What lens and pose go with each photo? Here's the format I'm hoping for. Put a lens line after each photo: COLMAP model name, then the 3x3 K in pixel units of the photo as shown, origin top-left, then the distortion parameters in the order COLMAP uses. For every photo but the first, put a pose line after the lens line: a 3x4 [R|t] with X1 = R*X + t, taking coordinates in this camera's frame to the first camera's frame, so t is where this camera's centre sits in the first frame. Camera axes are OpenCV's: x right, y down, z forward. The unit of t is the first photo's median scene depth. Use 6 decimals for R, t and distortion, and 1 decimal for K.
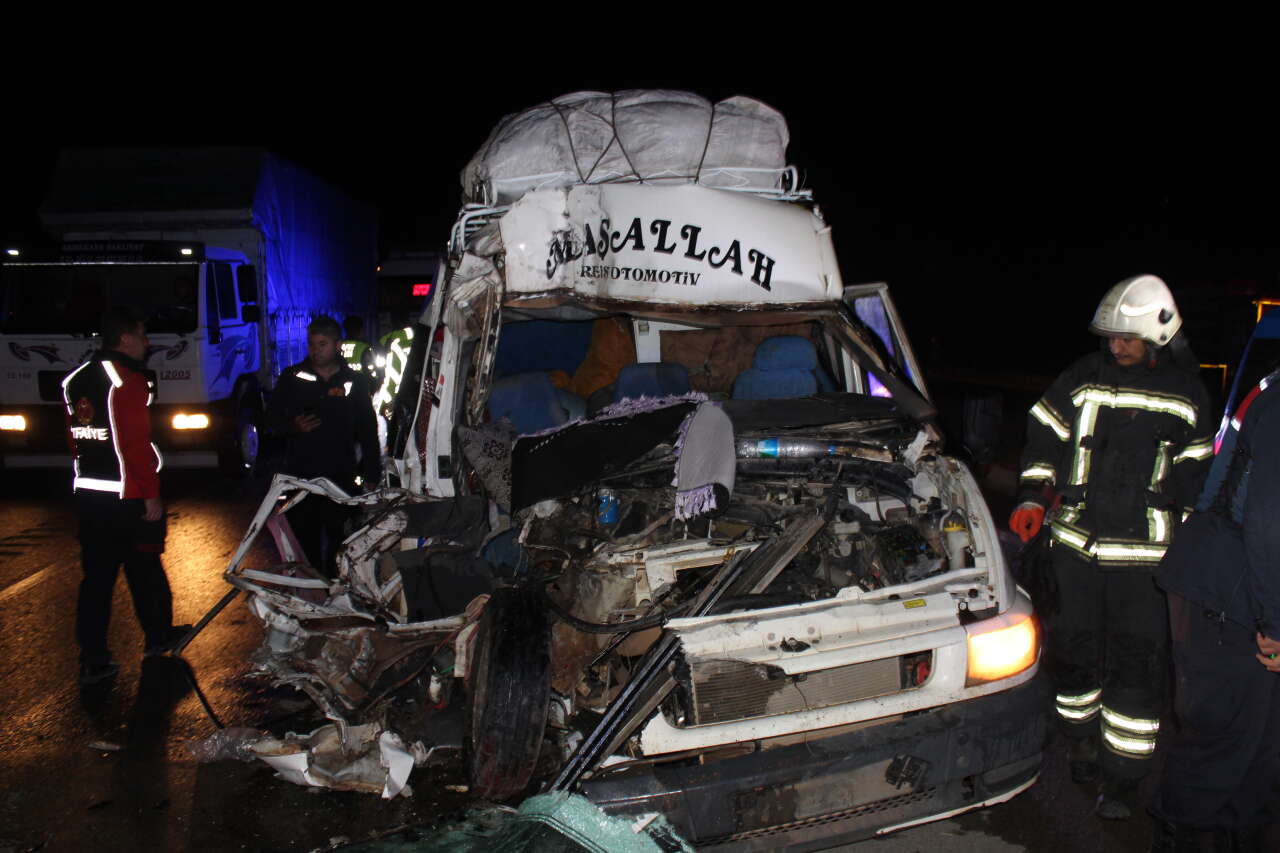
lens RADIAL K [[1057.8, 0, 640.0], [0, 1057.8, 426.5], [0, 0, 1]] dist [-0.158734, 0.140082]
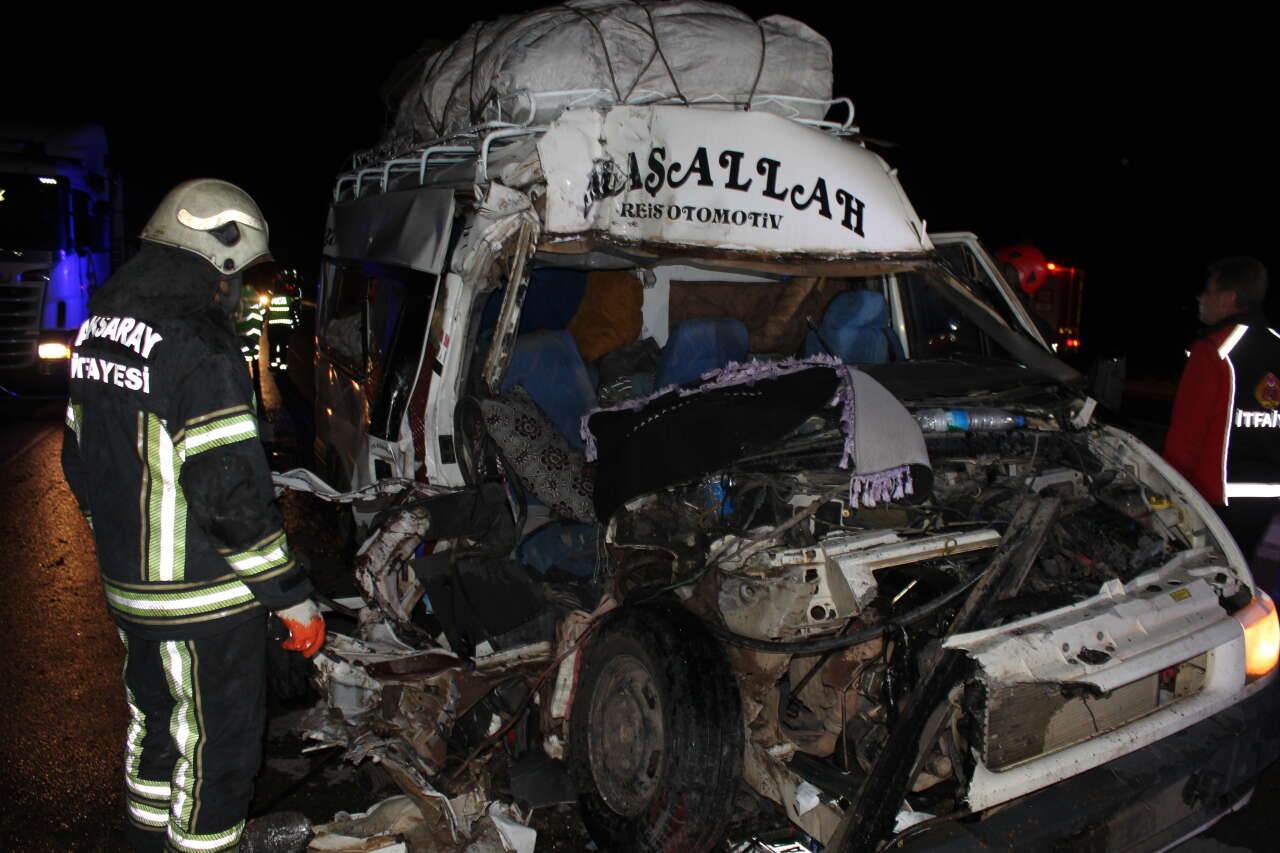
lens RADIAL K [[1057.8, 0, 640.0], [0, 1057.8, 426.5], [0, 0, 1]] dist [-0.158734, 0.140082]
pose [[0.965982, -0.025818, 0.257318, -0.271942], [0.015944, 0.999057, 0.040385, -0.010033], [-0.258118, -0.034909, 0.965482, 0.197608]]
